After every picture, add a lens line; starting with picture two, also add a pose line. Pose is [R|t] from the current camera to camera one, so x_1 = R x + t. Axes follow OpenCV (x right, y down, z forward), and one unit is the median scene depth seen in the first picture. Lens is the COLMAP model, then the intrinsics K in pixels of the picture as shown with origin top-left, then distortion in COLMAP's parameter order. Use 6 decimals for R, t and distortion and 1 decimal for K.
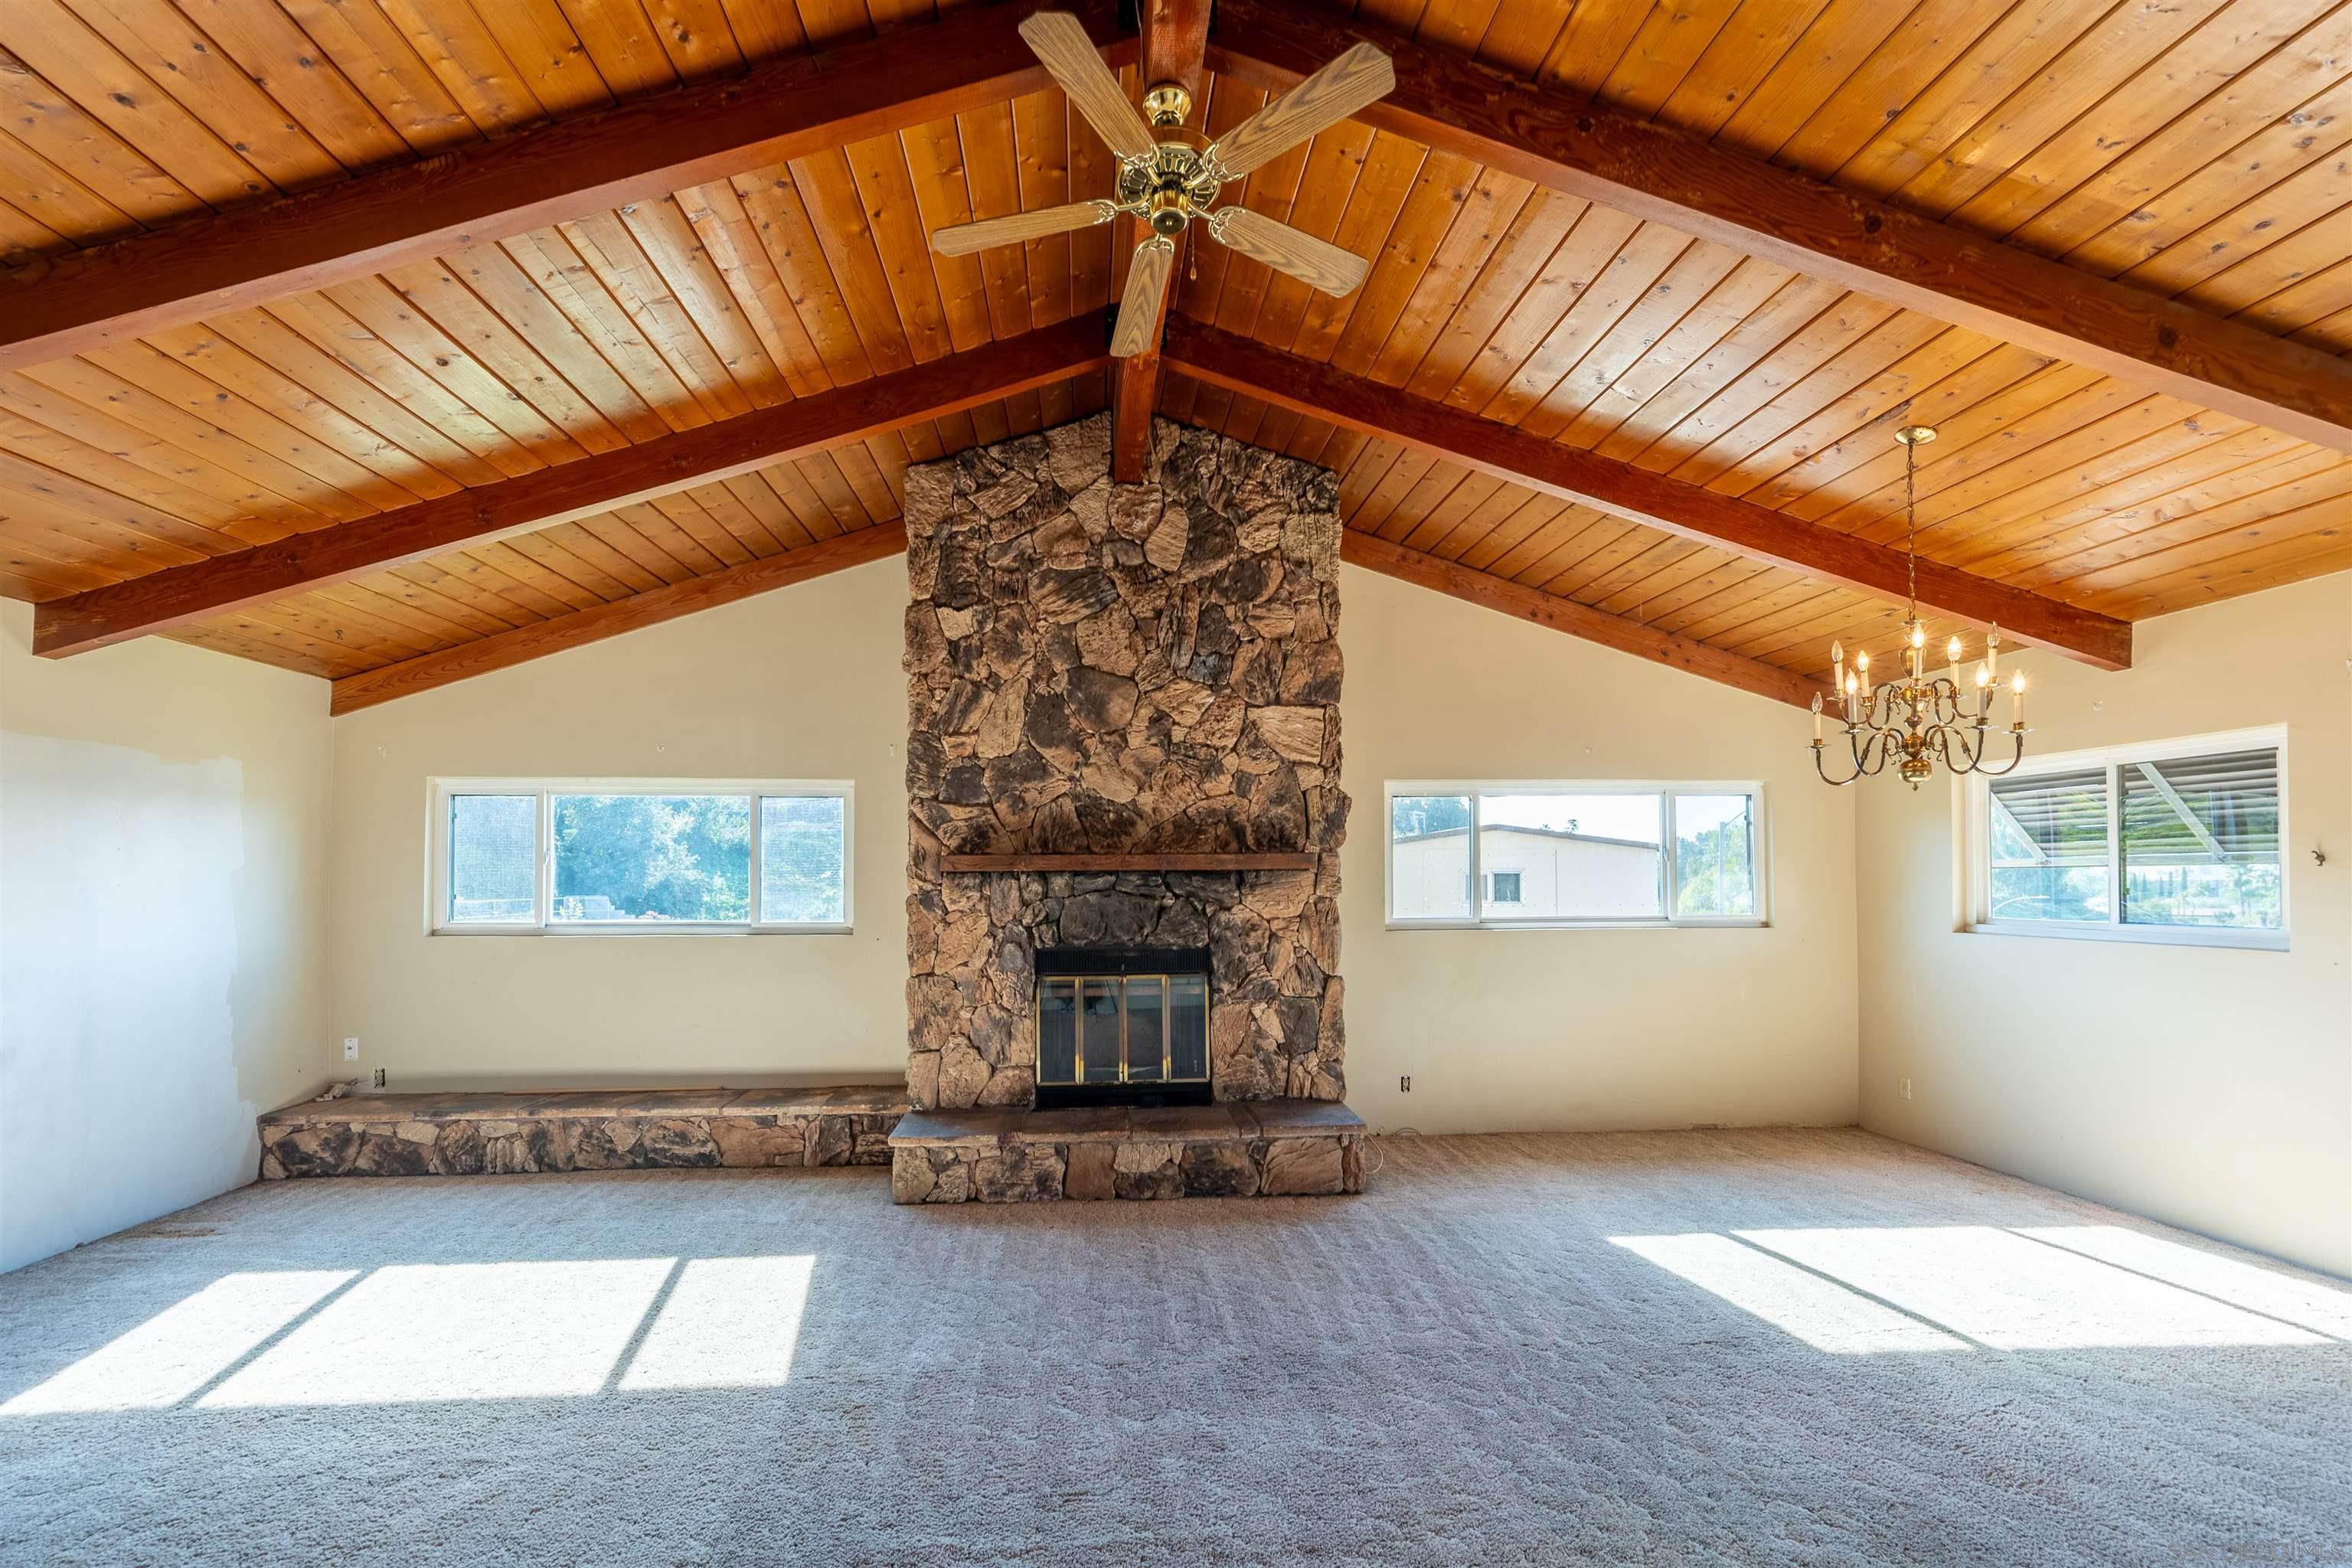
lens RADIAL K [[991.6, 0, 1239.6], [0, 991.6, 860.3], [0, 0, 1]] dist [0.001591, 0.000518]
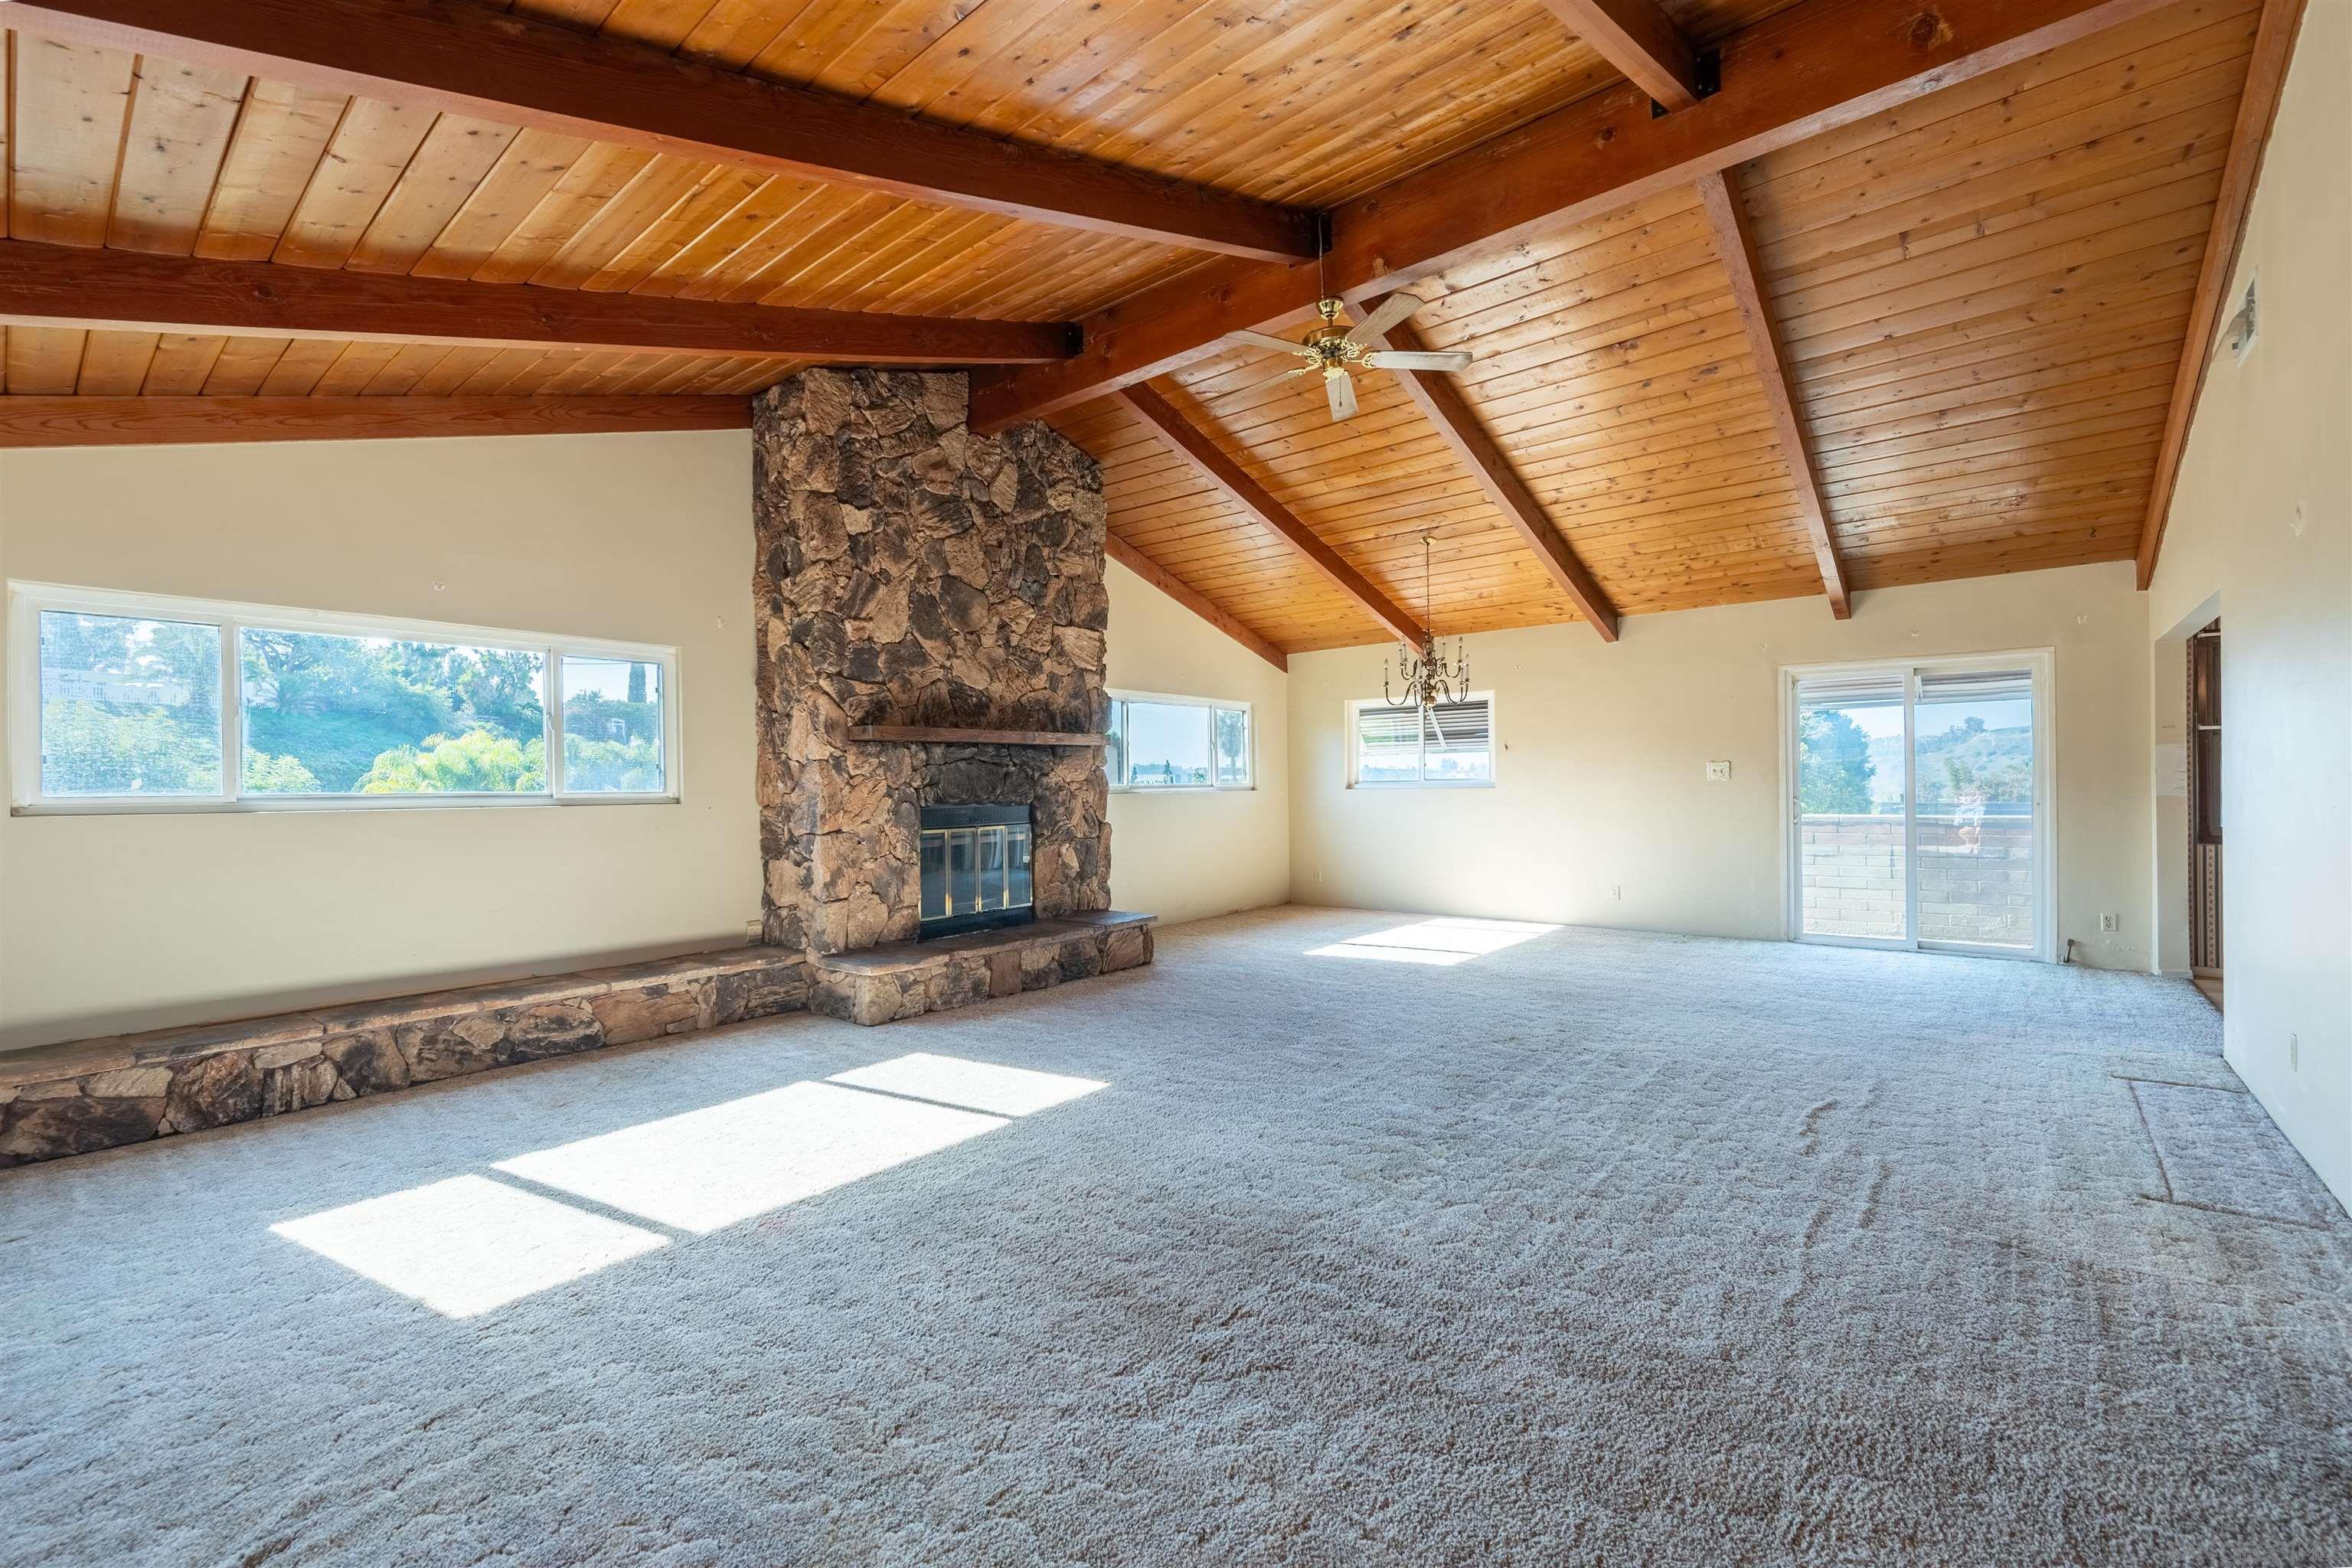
lens RADIAL K [[937.2, 0, 1123.3], [0, 937.2, 789.1], [0, 0, 1]] dist [-0.002559, -0.000352]
pose [[0.713510, -0.005235, 0.700626, -0.817695], [-0.003295, 0.999936, 0.010827, 0.054511], [-0.700638, -0.010033, 0.713447, 0.023144]]
